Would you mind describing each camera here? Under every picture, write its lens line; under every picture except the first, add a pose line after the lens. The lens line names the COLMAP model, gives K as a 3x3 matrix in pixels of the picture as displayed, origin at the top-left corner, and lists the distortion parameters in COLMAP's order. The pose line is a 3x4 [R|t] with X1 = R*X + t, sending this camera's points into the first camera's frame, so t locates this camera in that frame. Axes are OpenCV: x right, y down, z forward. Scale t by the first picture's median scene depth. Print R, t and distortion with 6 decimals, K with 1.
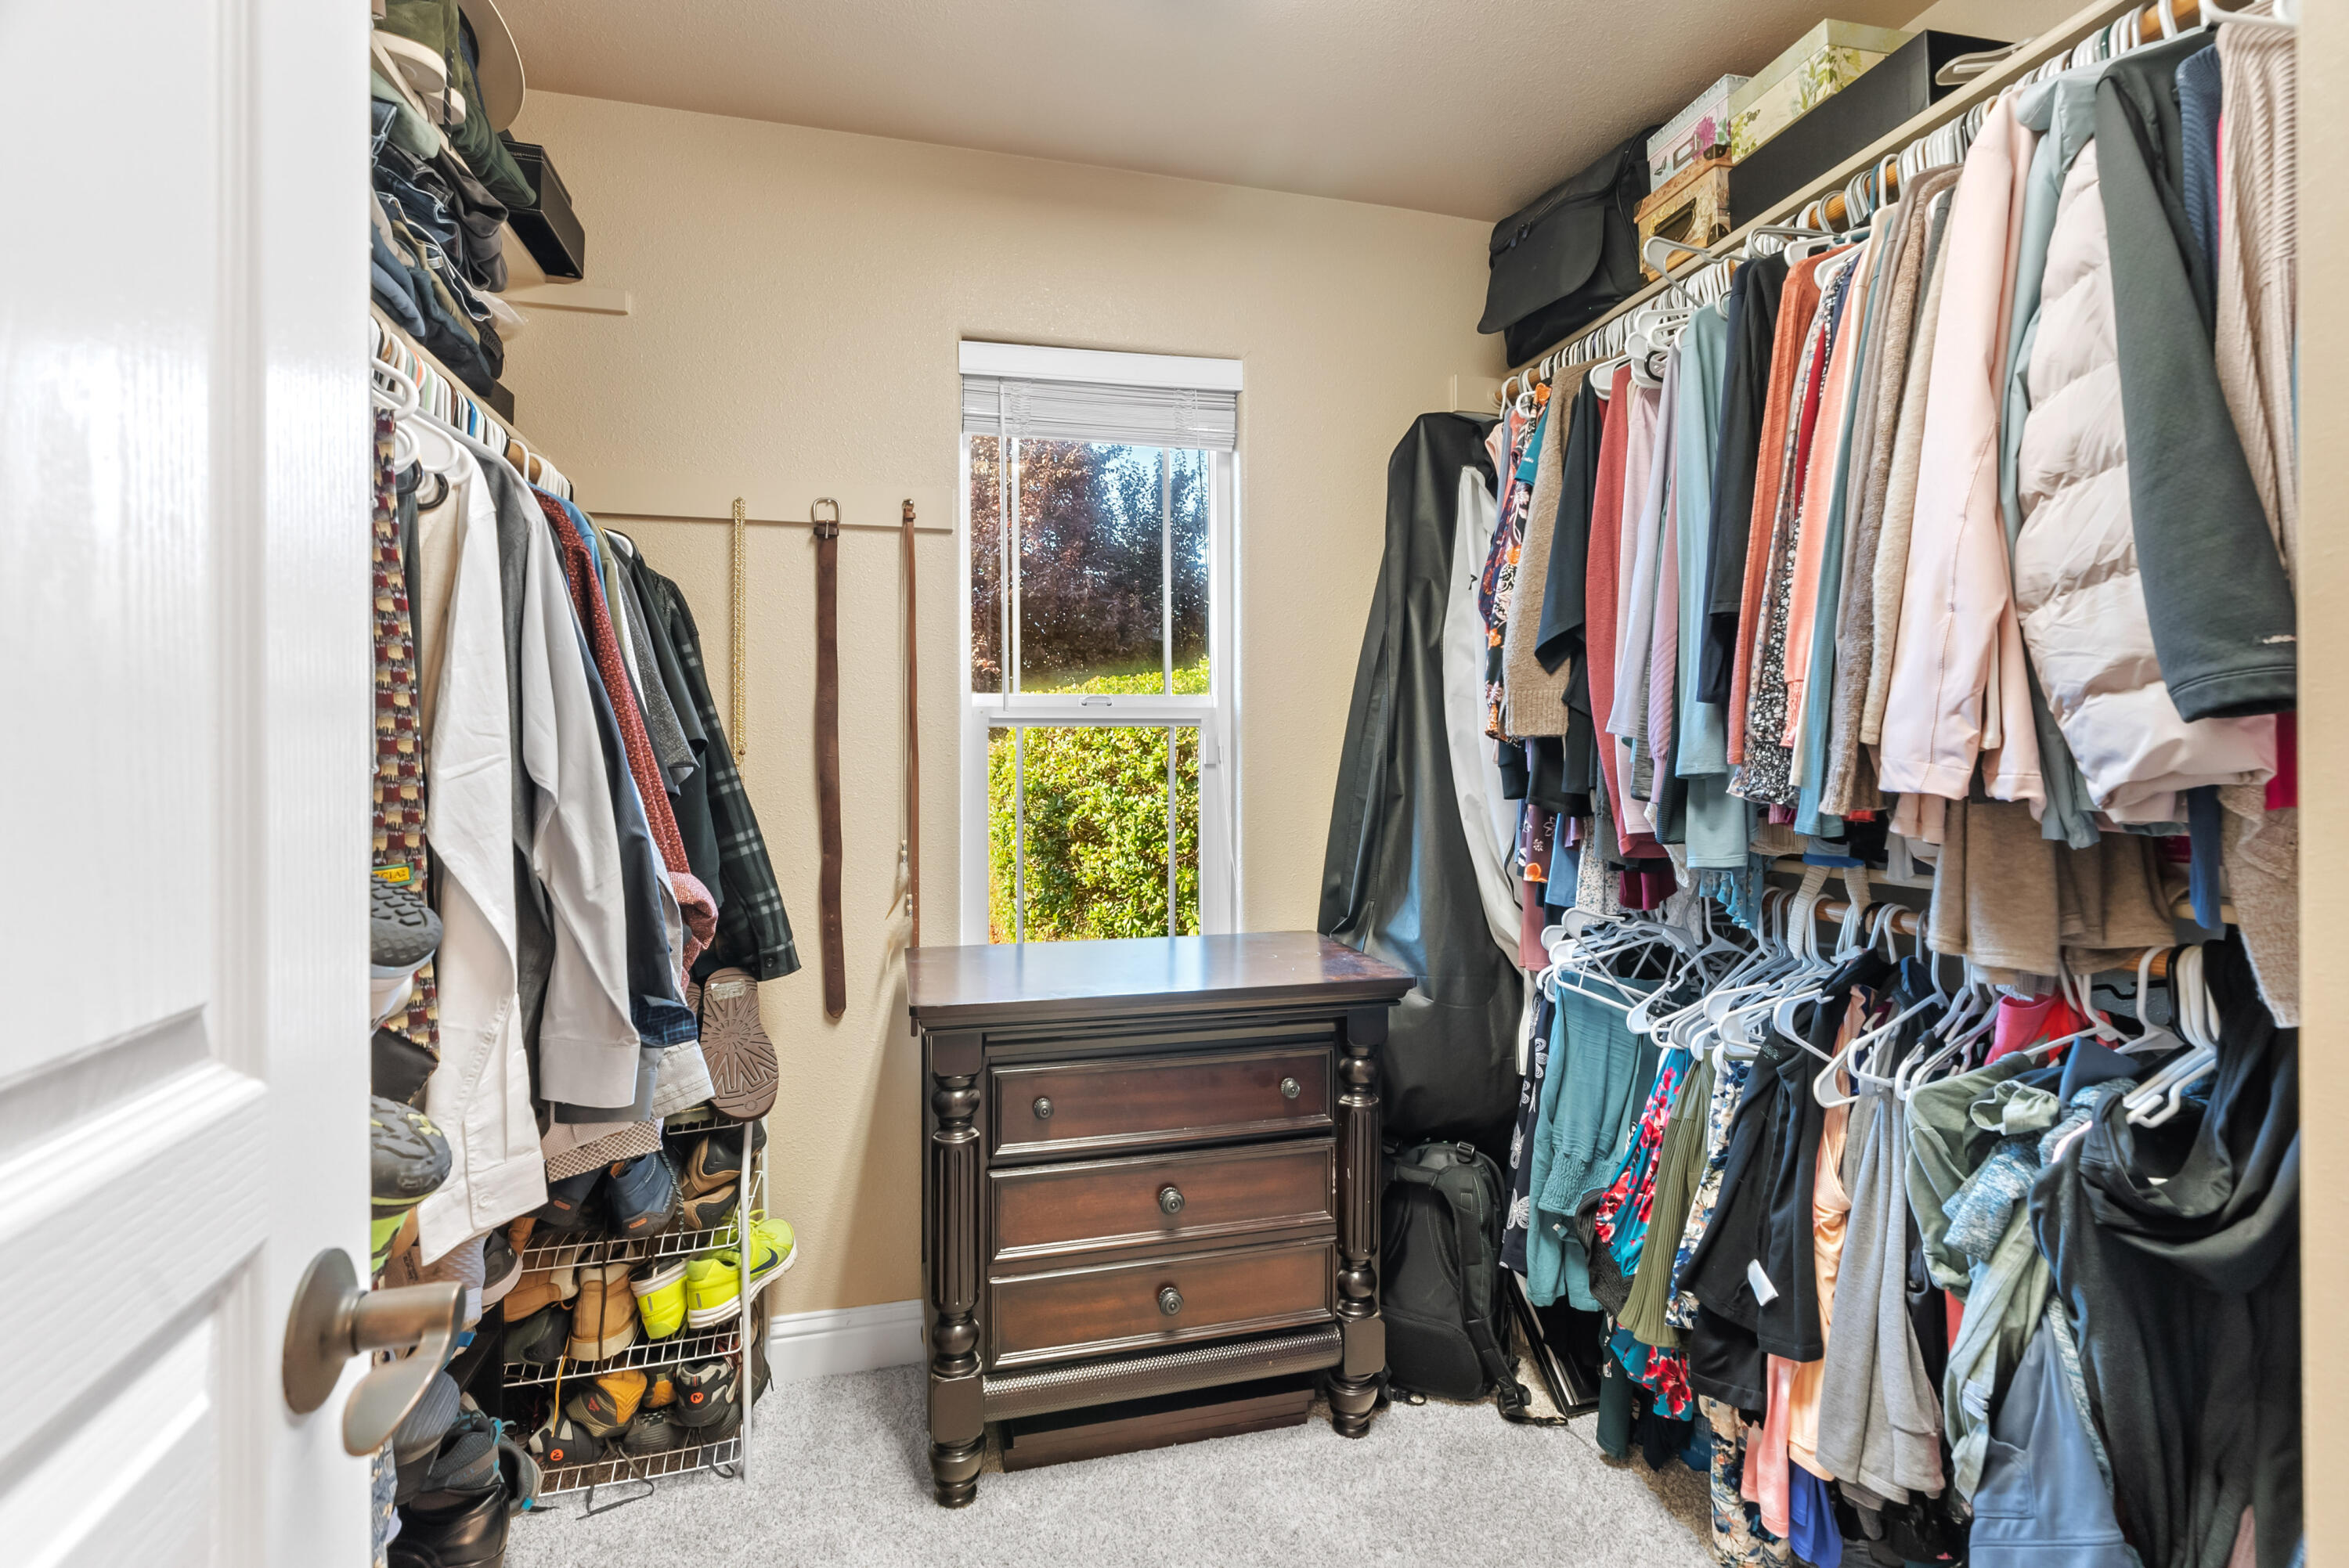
lens RADIAL K [[1078.0, 0, 1133.7], [0, 1078.0, 763.4], [0, 0, 1]] dist [-0.005584, 0.002014]
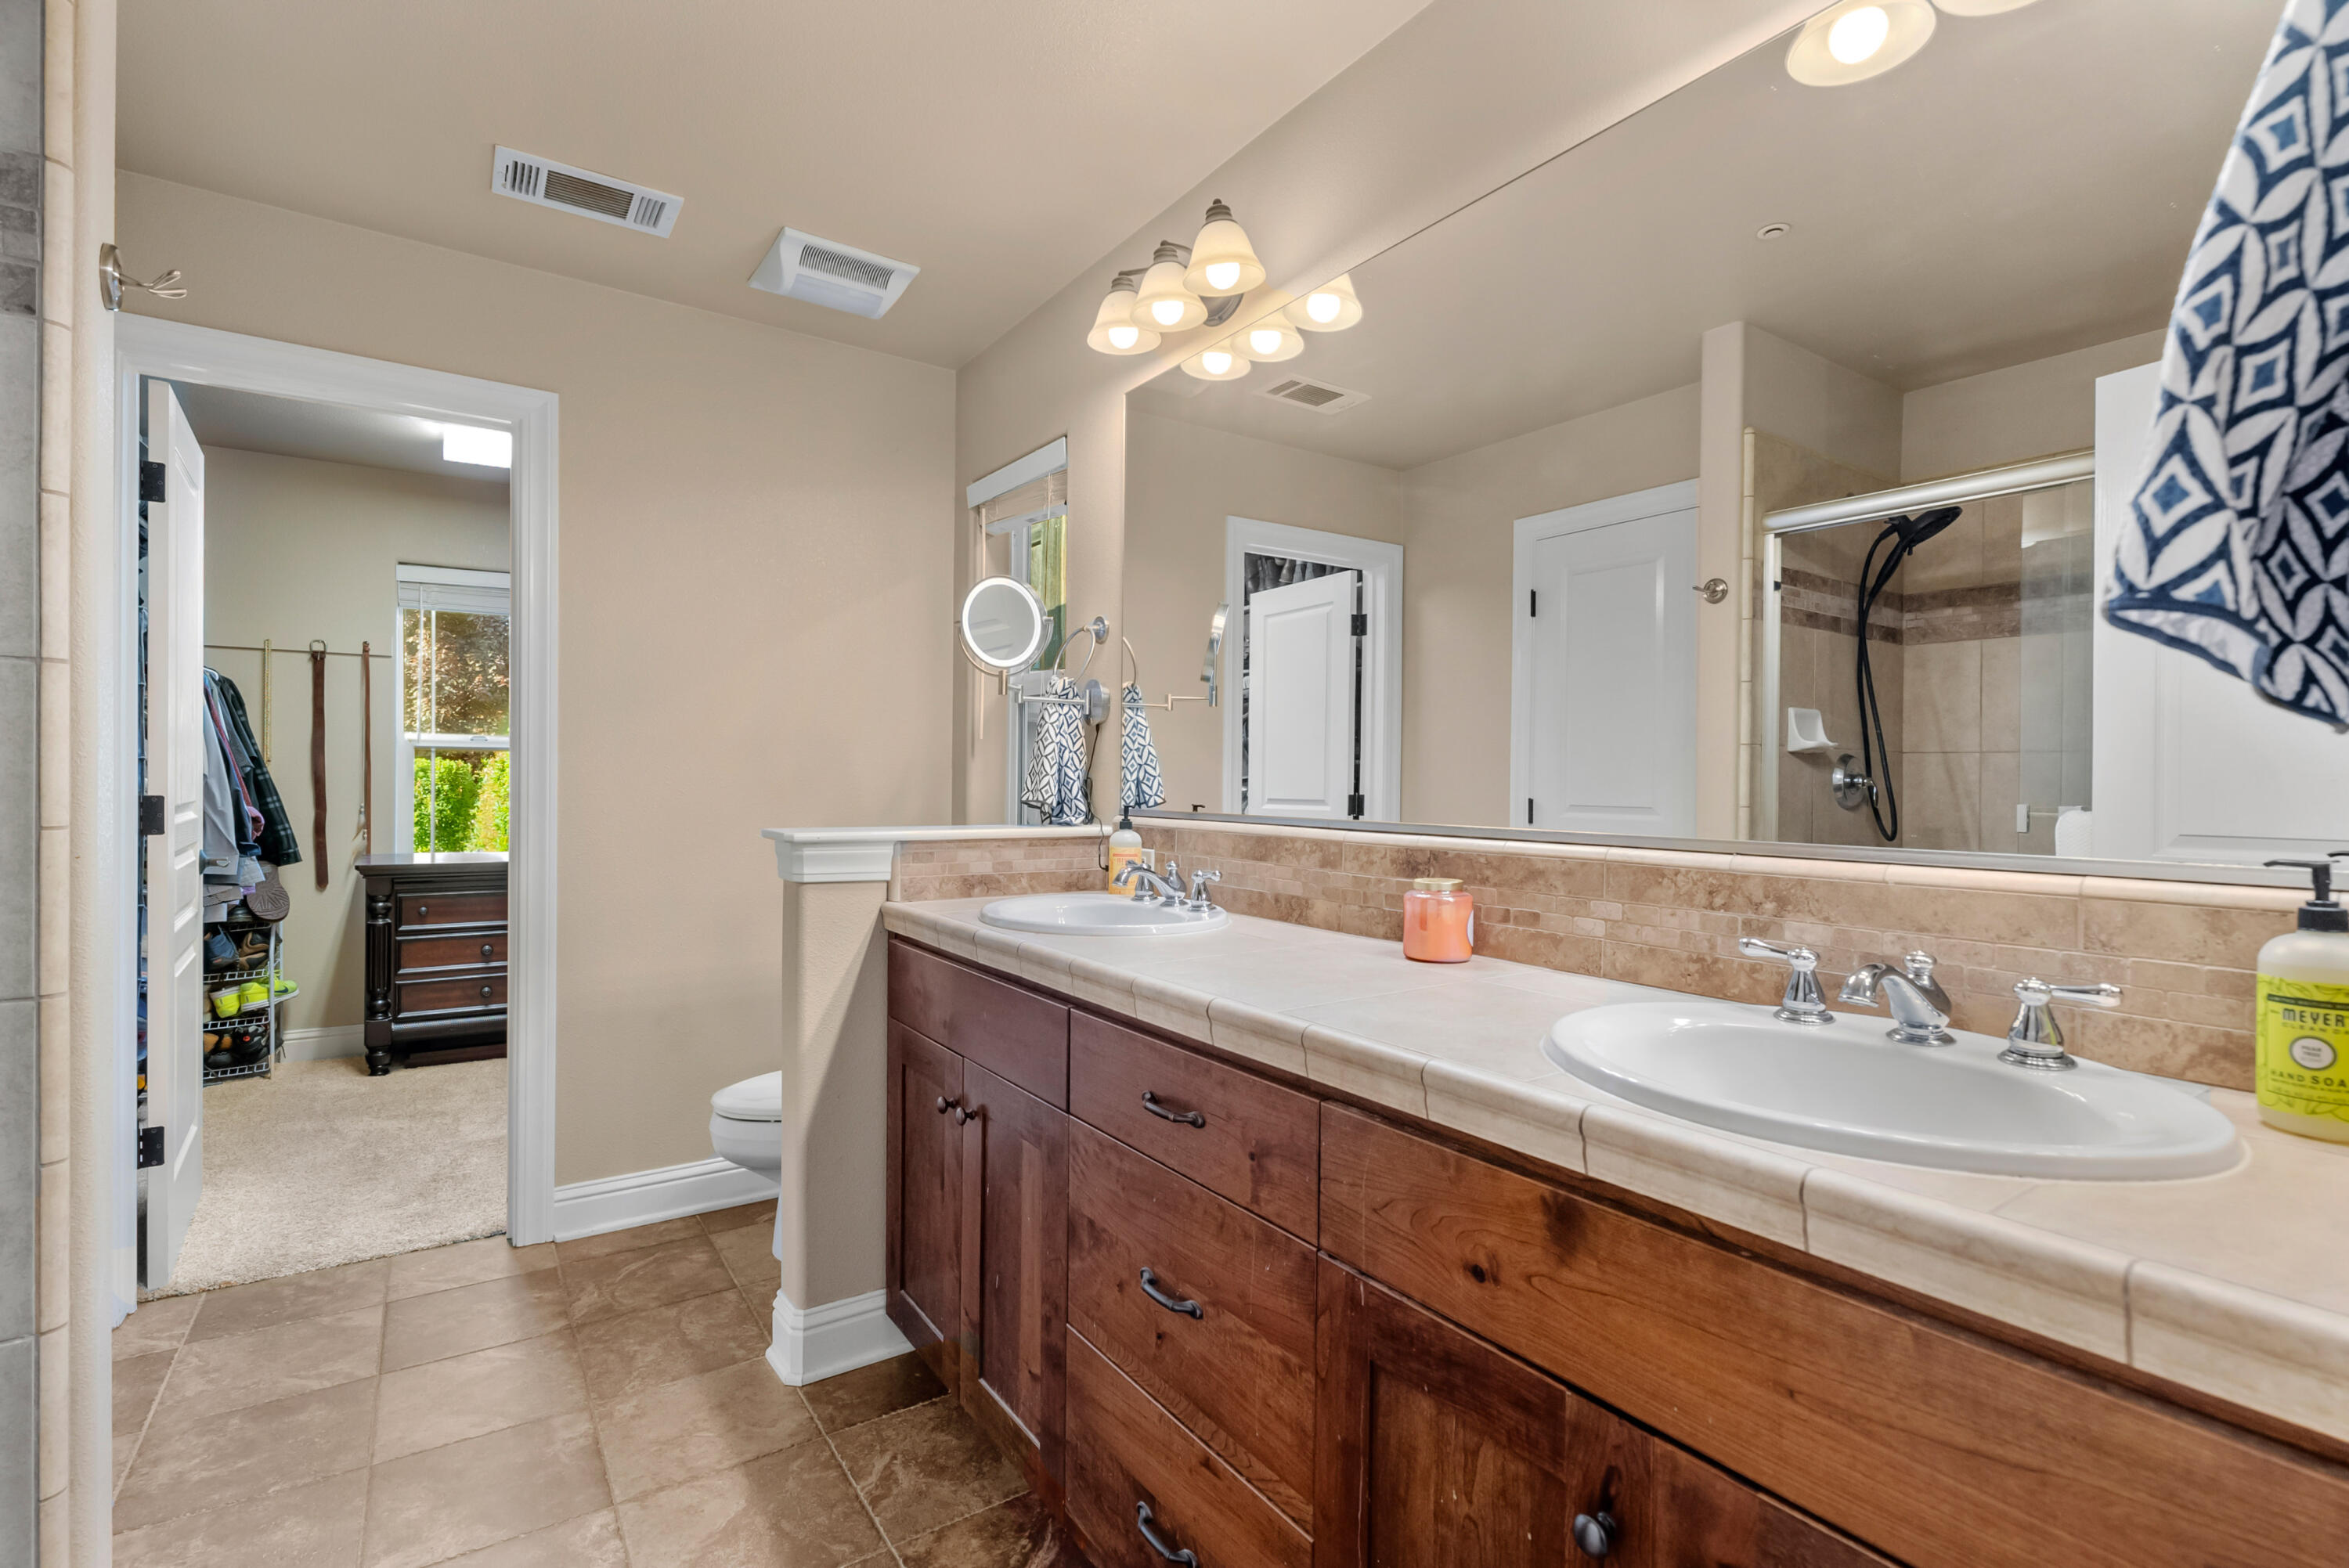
lens RADIAL K [[1078.0, 0, 1145.6], [0, 1078.0, 780.1], [0, 0, 1]] dist [-0.005584, 0.002014]
pose [[0.933981, 0.009575, 0.357194, 0.551340], [-0.012291, 0.999910, 0.005335, -0.005602], [-0.357111, -0.009374, 0.934015, -1.786395]]
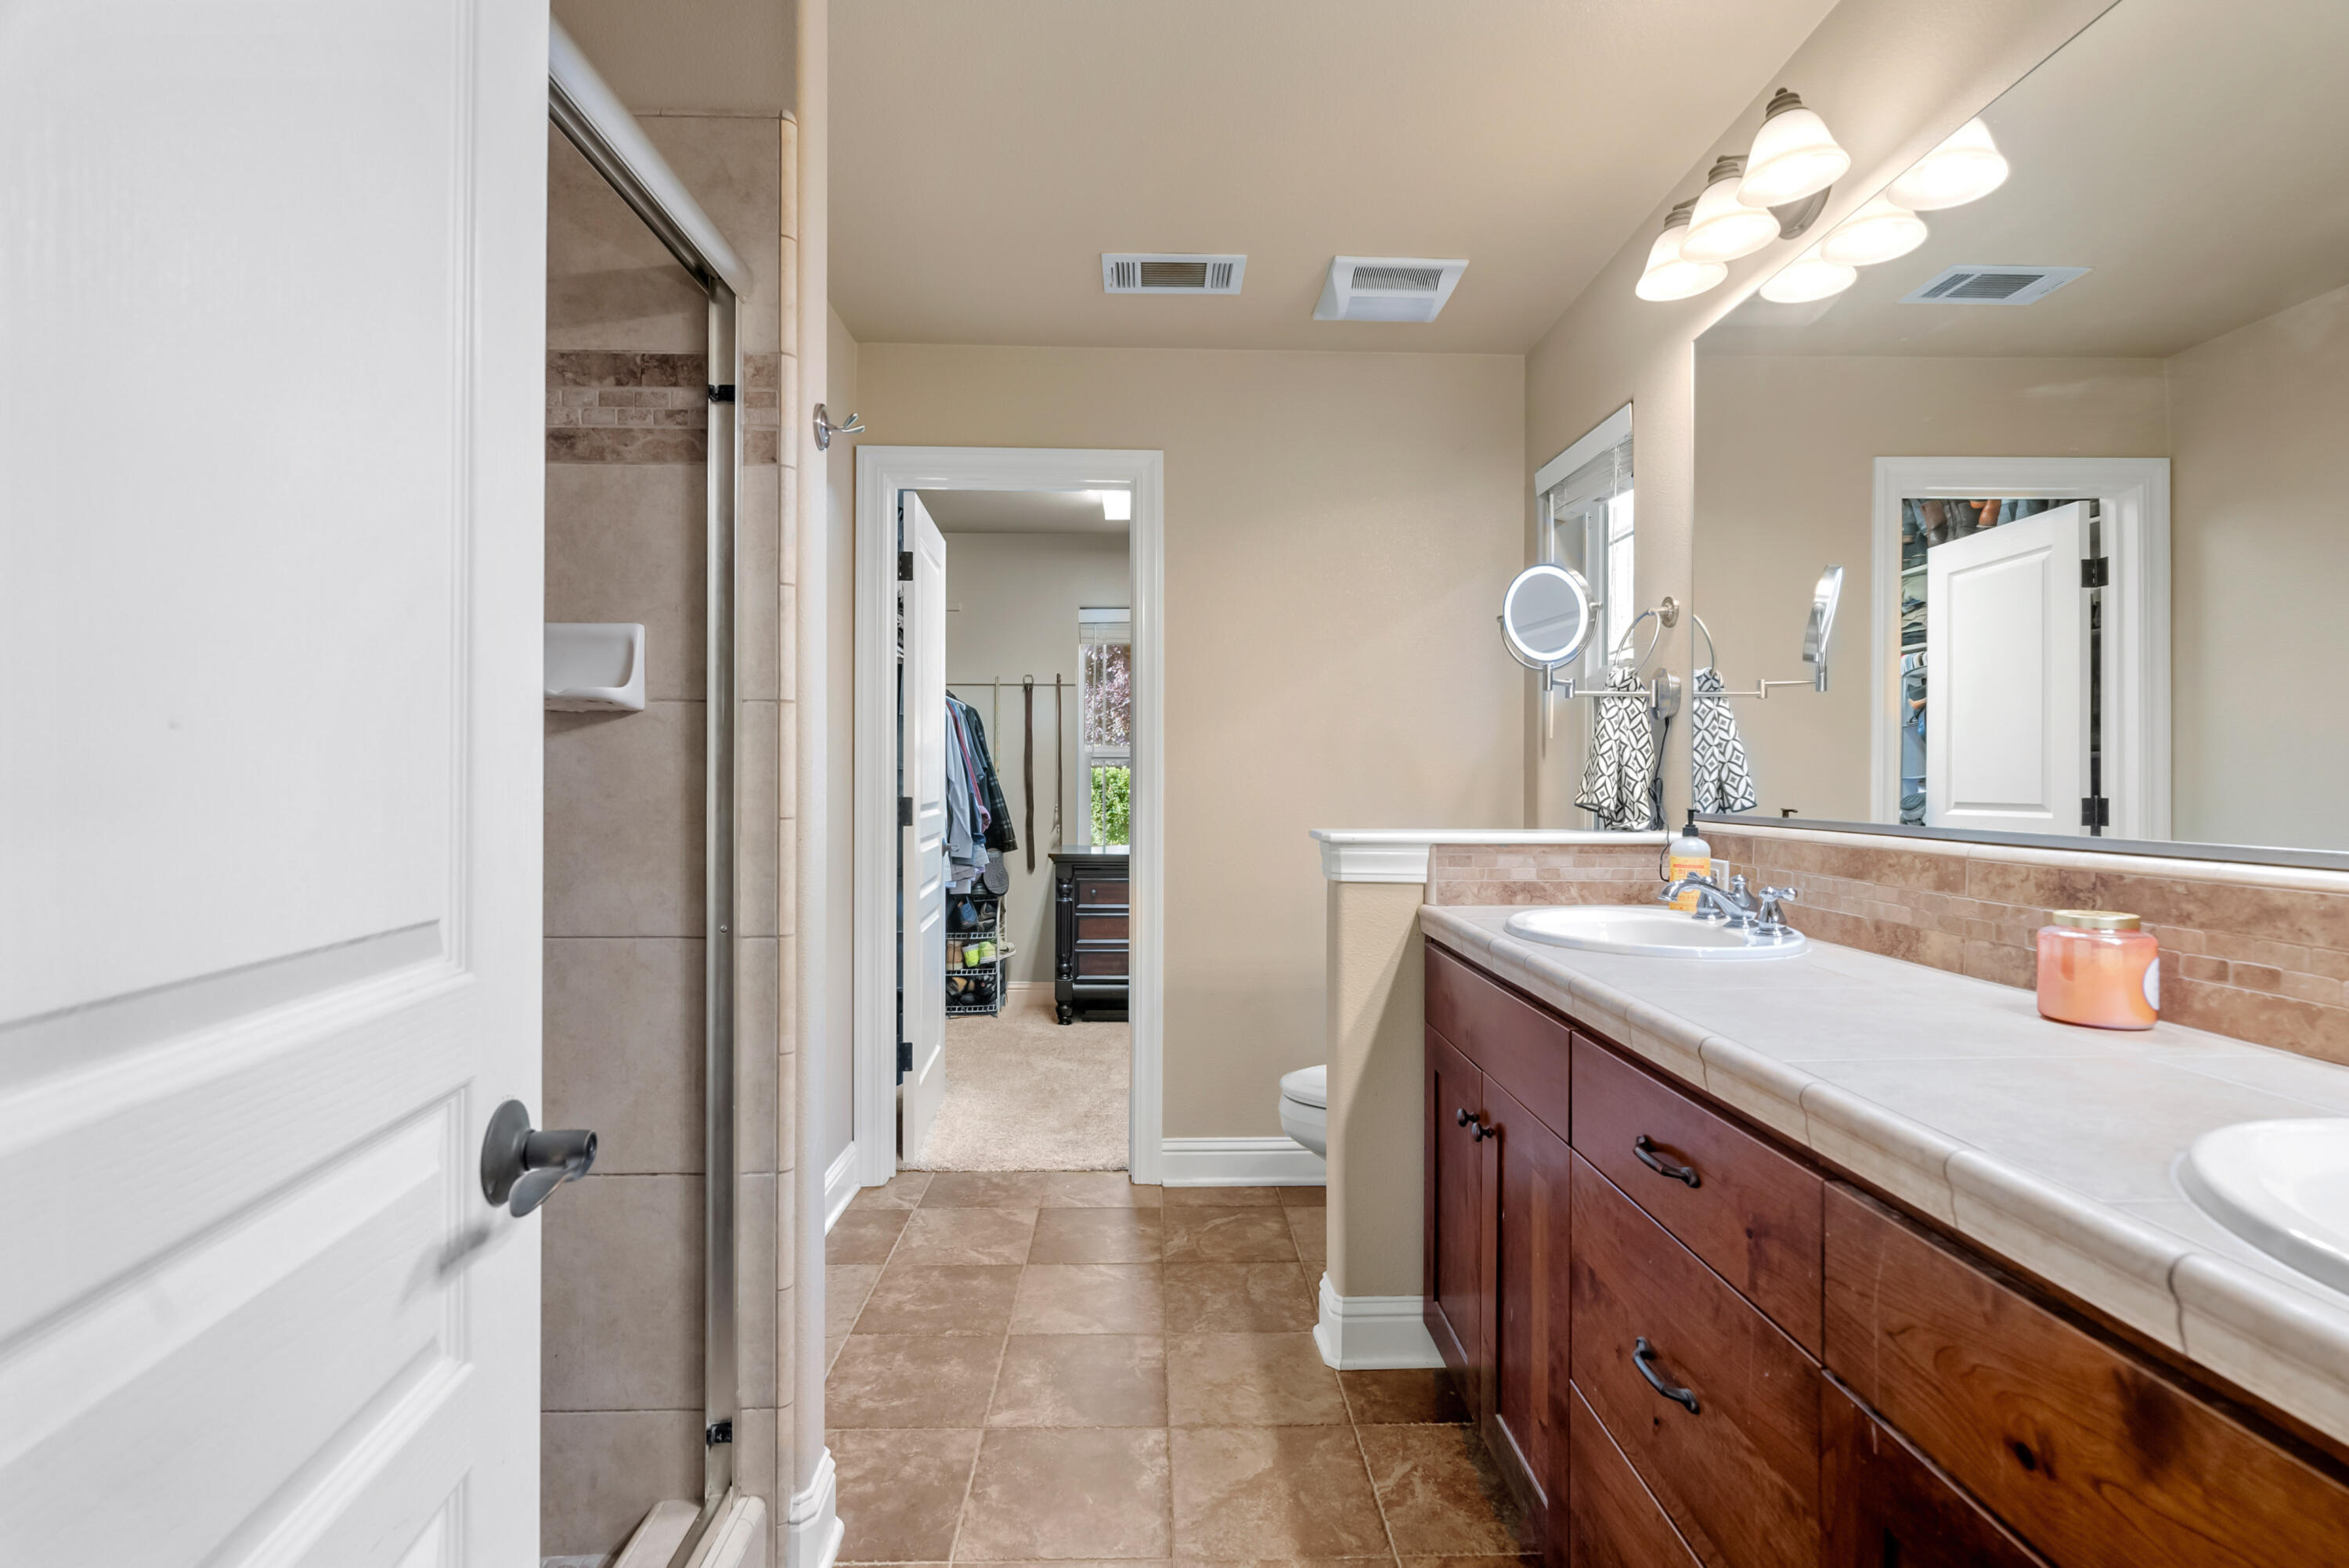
lens RADIAL K [[1078.0, 0, 1158.8], [0, 1078.0, 769.6], [0, 0, 1]] dist [-0.005584, 0.002014]
pose [[0.979147, 0.001249, -0.203150, 0.663819], [-0.002035, 0.999991, -0.003664, -0.004561], [0.203143, 0.004001, 0.979141, -1.790598]]
